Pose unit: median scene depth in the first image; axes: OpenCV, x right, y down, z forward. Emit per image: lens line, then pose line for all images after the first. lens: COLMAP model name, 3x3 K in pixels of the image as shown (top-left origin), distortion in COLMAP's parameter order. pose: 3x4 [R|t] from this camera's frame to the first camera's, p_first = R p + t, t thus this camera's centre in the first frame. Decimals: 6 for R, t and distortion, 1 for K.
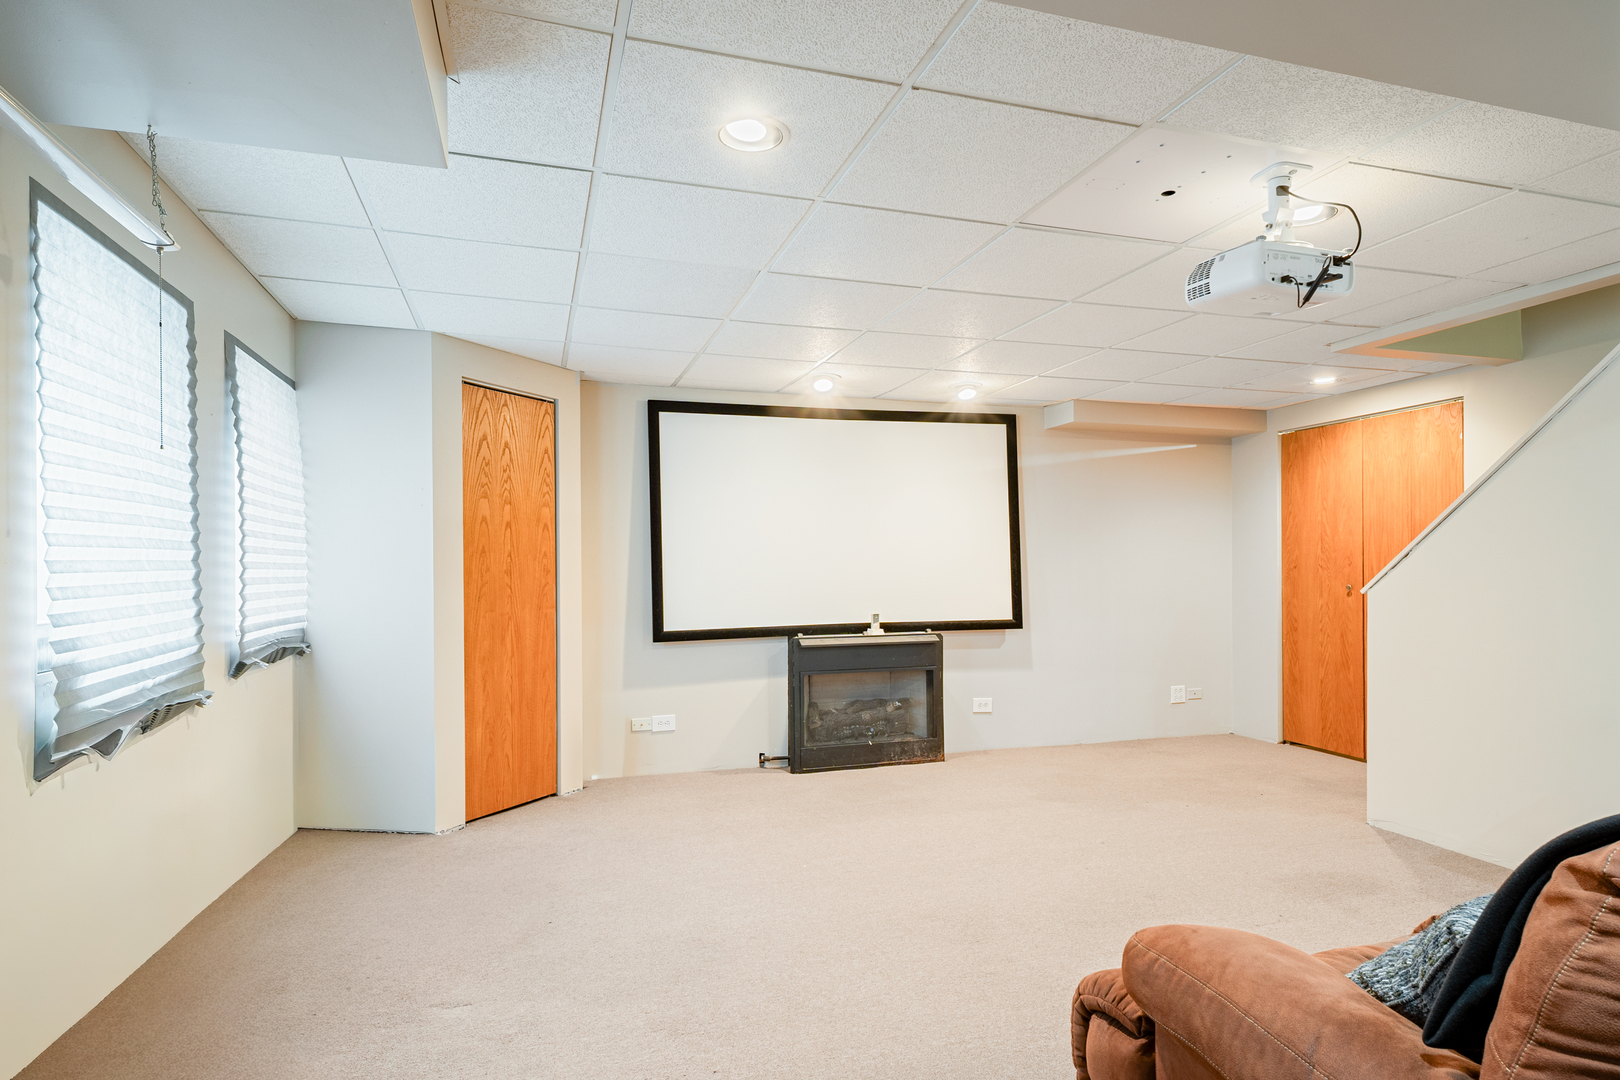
lens RADIAL K [[862.5, 0, 808.4], [0, 862.5, 555.5], [0, 0, 1]] dist [0.007299, -0.008816]
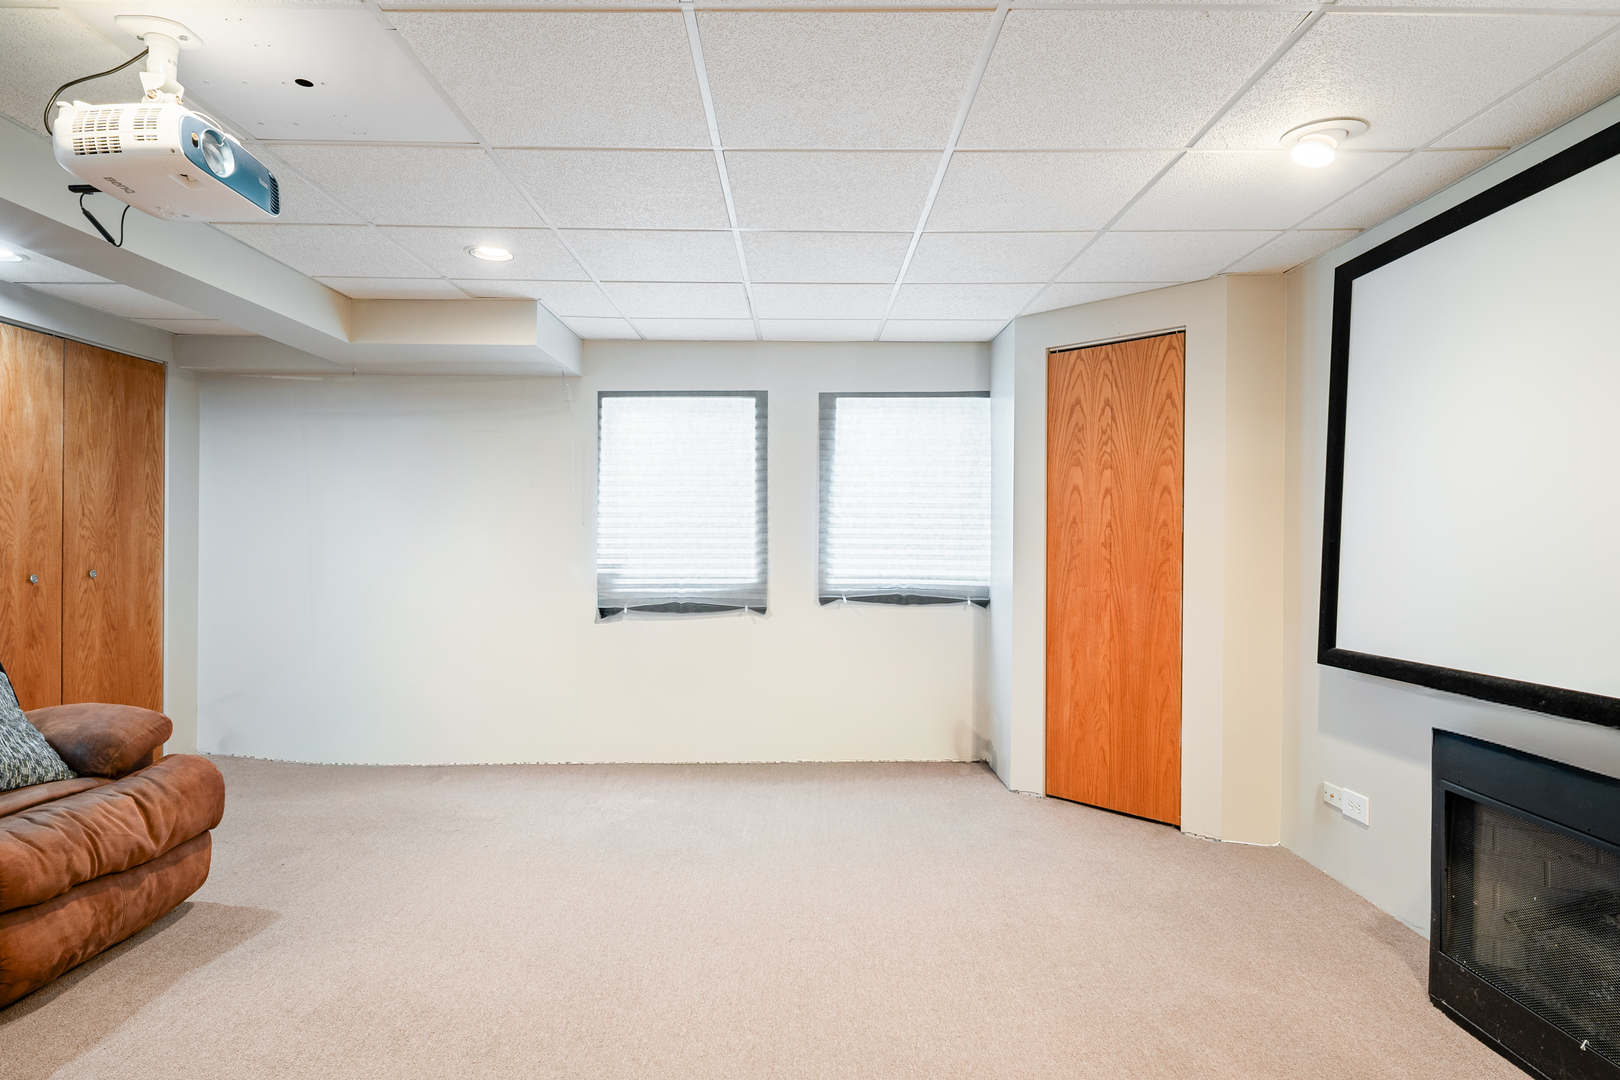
lens RADIAL K [[862.5, 0, 809.5], [0, 862.5, 535.6], [0, 0, 1]] dist [0.007299, -0.008816]
pose [[-0.287603, 0.000681, -0.957750, 0.592915], [0.006620, 0.999977, -0.001277, 0.008923], [0.957727, -0.006708, -0.287601, 0.956012]]
